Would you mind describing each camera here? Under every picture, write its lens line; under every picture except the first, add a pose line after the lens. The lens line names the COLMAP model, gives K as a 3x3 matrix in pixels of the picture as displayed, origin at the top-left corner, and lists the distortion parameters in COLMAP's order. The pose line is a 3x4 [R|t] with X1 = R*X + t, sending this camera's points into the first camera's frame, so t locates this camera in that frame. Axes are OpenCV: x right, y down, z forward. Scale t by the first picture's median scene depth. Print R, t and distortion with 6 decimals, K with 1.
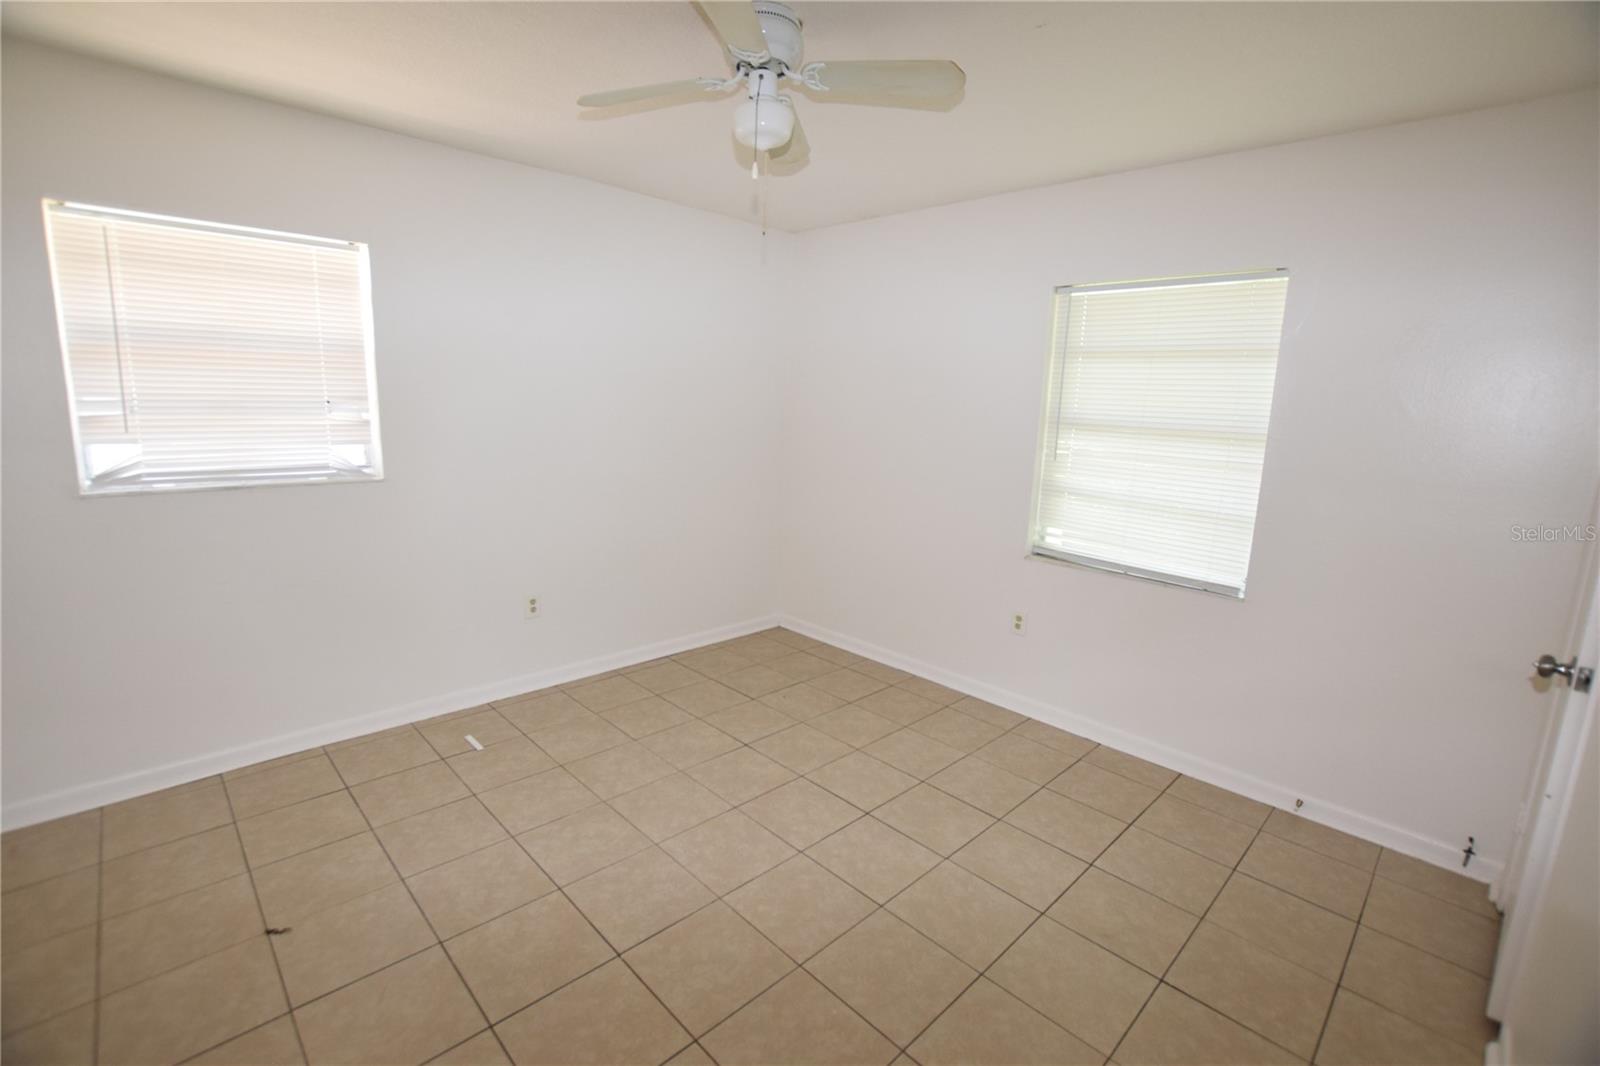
lens RADIAL K [[707.3, 0, 782.8], [0, 707.3, 531.3], [0, 0, 1]] dist [-0.027031, 0.001462]
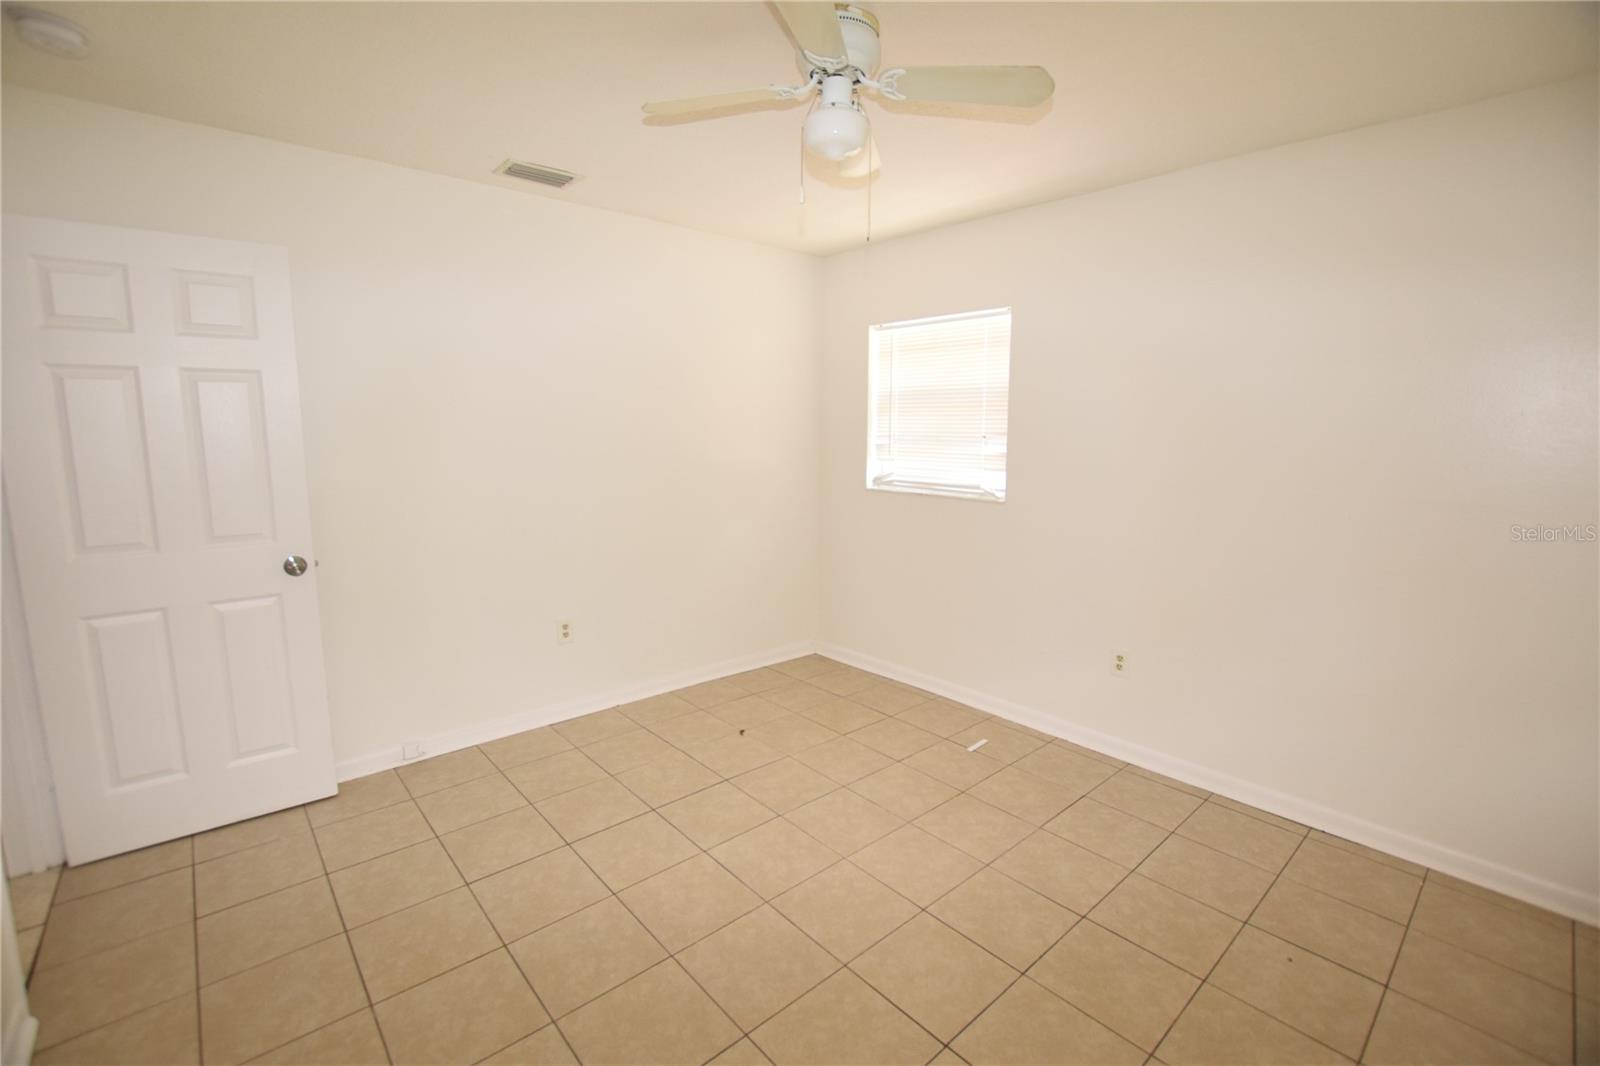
lens RADIAL K [[707.3, 0, 801.2], [0, 707.3, 521.6], [0, 0, 1]] dist [-0.027031, 0.001462]
pose [[-0.025292, 0.110171, -0.993591, 0.664857], [-0.193660, 0.974541, 0.112988, -0.117433], [0.980743, 0.195277, -0.003313, 0.710972]]
